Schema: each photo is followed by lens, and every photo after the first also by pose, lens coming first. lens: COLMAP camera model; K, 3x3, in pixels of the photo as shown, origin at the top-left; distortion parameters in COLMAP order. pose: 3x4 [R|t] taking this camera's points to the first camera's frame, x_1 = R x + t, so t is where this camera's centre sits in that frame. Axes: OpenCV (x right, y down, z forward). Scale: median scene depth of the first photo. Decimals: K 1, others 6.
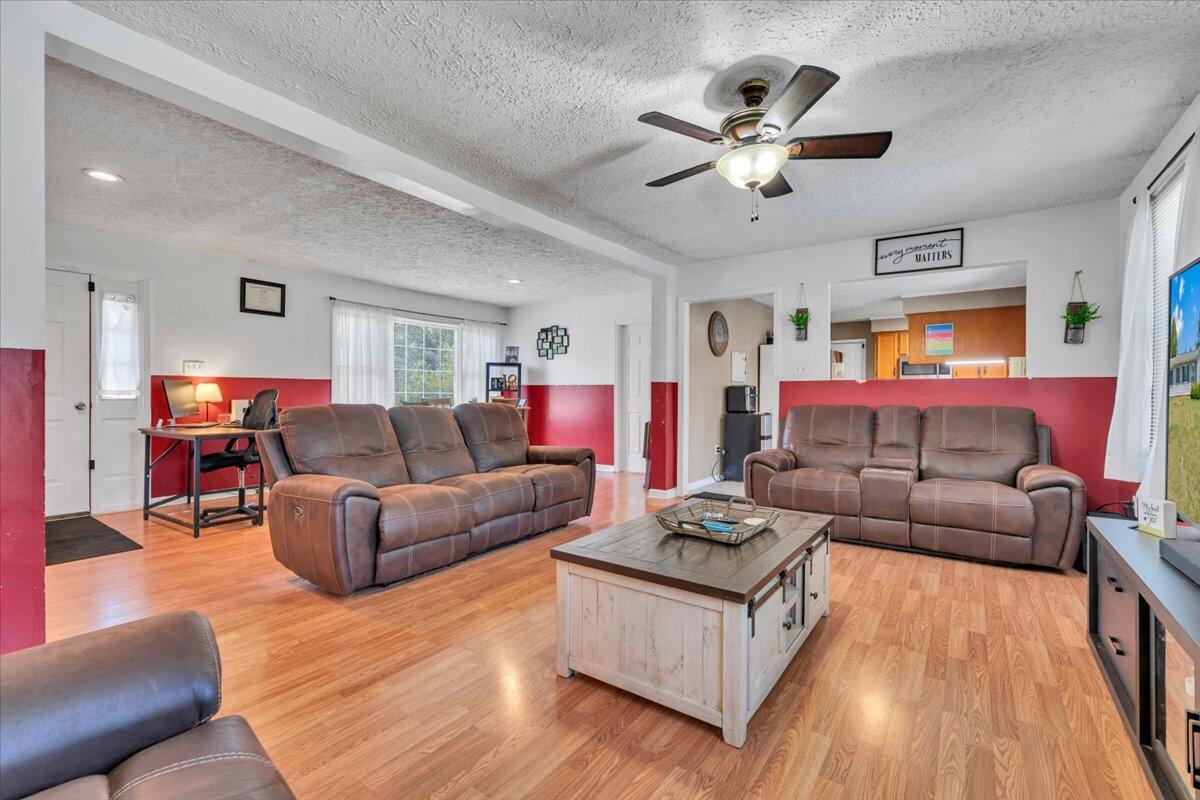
lens RADIAL K [[525.0, 0, 600.0], [0, 525.0, 400.0], [0, 0, 1]] dist [-0.001965, -0.000343]
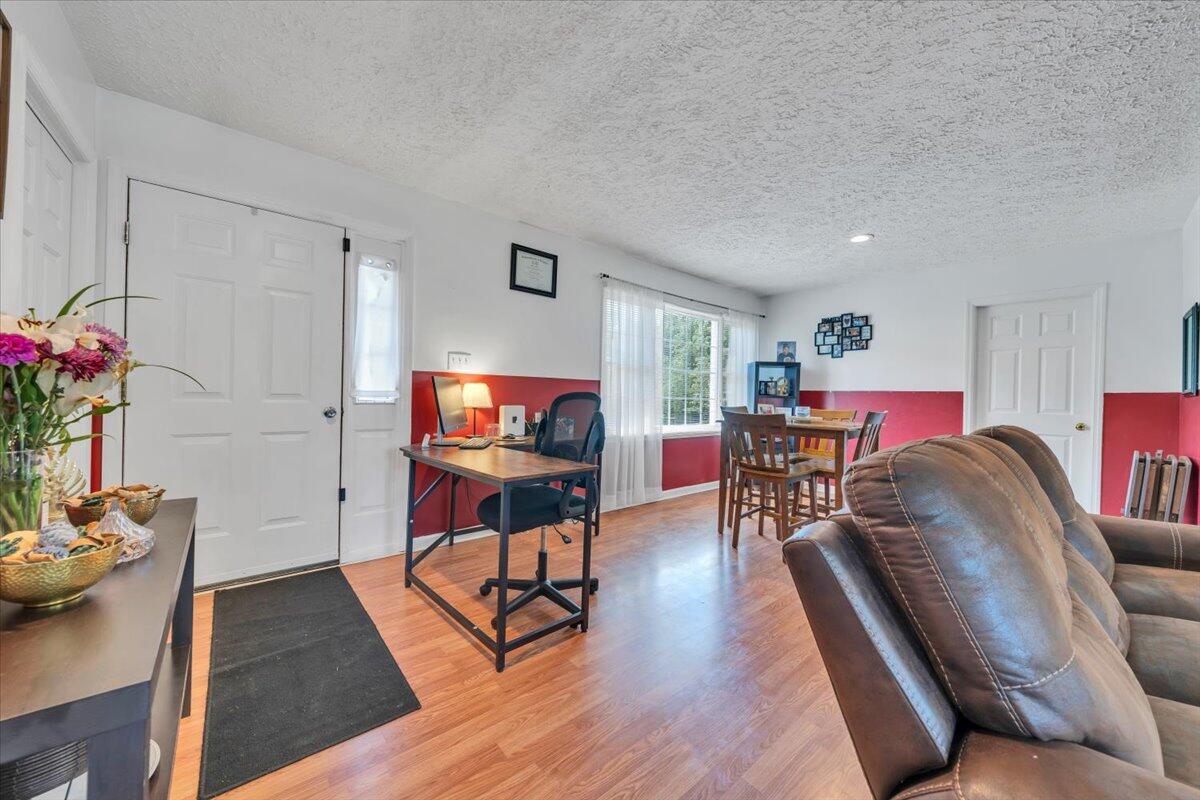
lens RADIAL K [[423.5, 0, 592.2], [0, 423.5, 401.2], [0, 0, 1]] dist [0.000057, -0.000035]
pose [[0.969565, 0.019398, -0.244064, -0.436965], [-0.019964, 0.999801, 0.000152, -0.009059], [0.244018, 0.004725, 0.969759, 0.456031]]
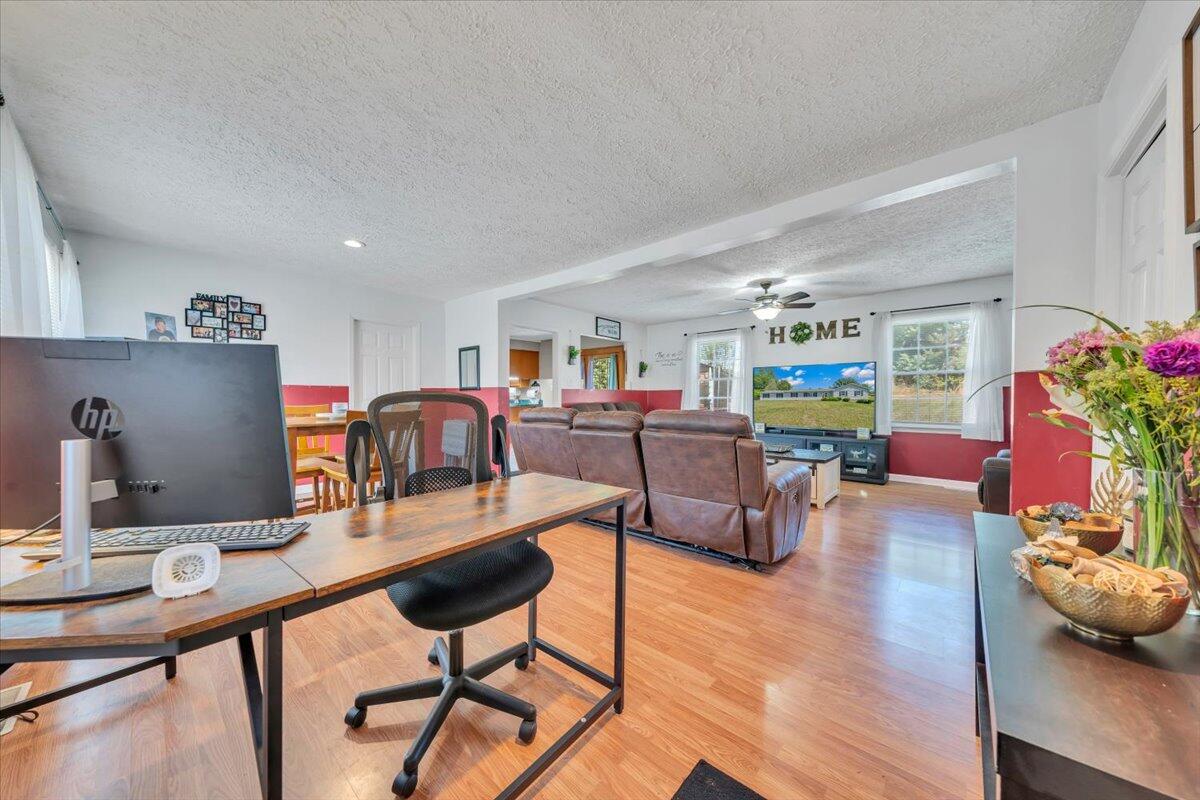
lens RADIAL K [[412.2, 0, 595.3], [0, 412.2, 400.3], [0, 0, 1]] dist [-0.000178, 0.000030]
pose [[0.109306, -0.010907, 0.993948, -0.830910], [0.010176, 0.999900, 0.009853, -0.013145], [-0.993956, 0.009037, 0.109406, 0.720225]]
